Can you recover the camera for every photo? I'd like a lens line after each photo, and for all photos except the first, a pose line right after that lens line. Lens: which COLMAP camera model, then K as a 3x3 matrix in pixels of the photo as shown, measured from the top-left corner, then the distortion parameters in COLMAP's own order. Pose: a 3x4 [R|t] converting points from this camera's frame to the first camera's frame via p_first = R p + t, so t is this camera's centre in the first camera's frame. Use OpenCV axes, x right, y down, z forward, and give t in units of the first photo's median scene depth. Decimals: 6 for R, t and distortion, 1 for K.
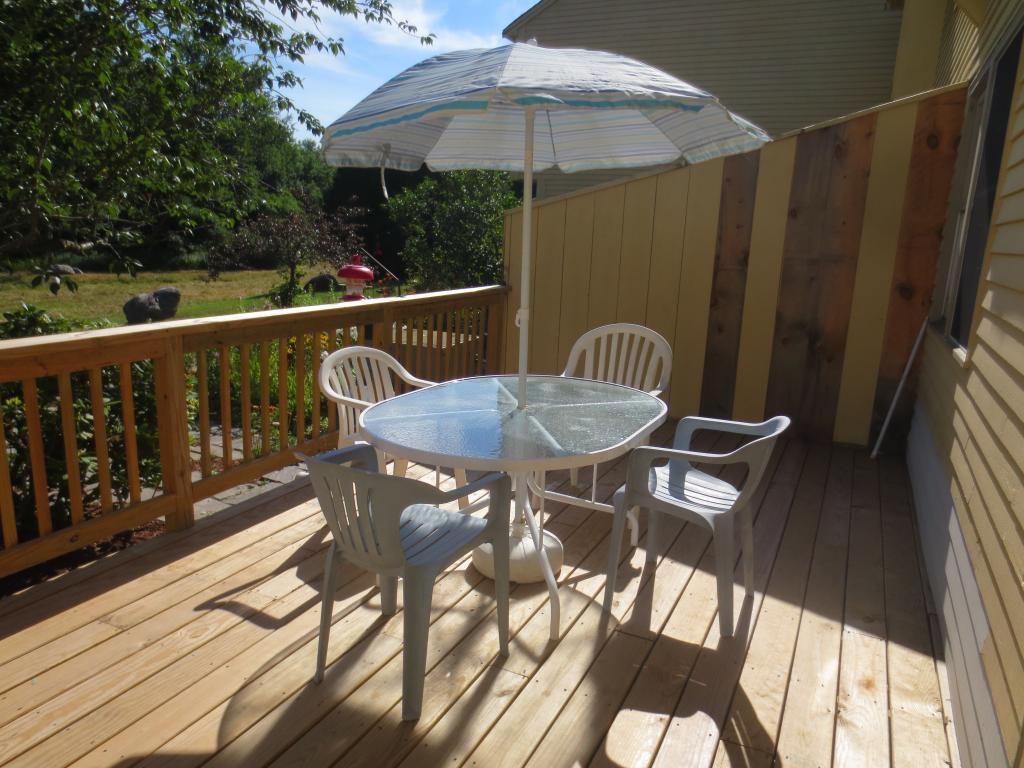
lens RADIAL K [[731.0, 0, 522.3], [0, 731.0, 385.1], [0, 0, 1]] dist [-0.034294, 0.039890]
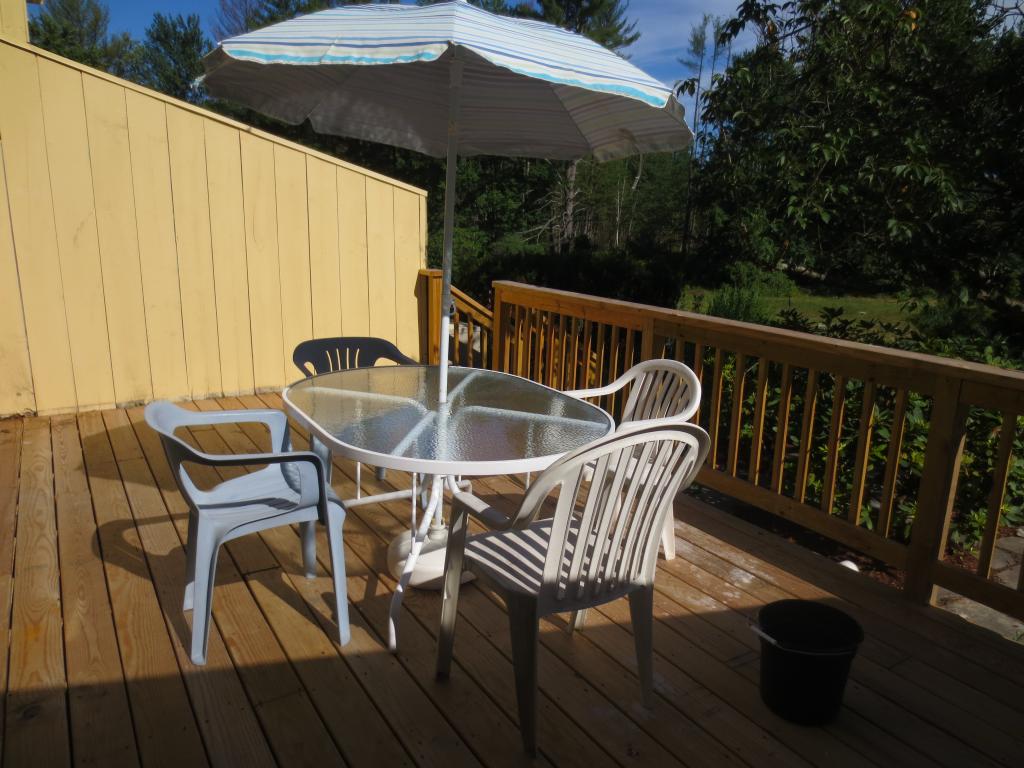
lens RADIAL K [[731.0, 0, 522.3], [0, 731.0, 385.1], [0, 0, 1]] dist [-0.034294, 0.039890]
pose [[-0.525810, 0.123836, -0.841539, 0.691740], [-0.230834, 0.931444, 0.281296, -0.260674], [0.818682, 0.342164, -0.461177, 1.430232]]
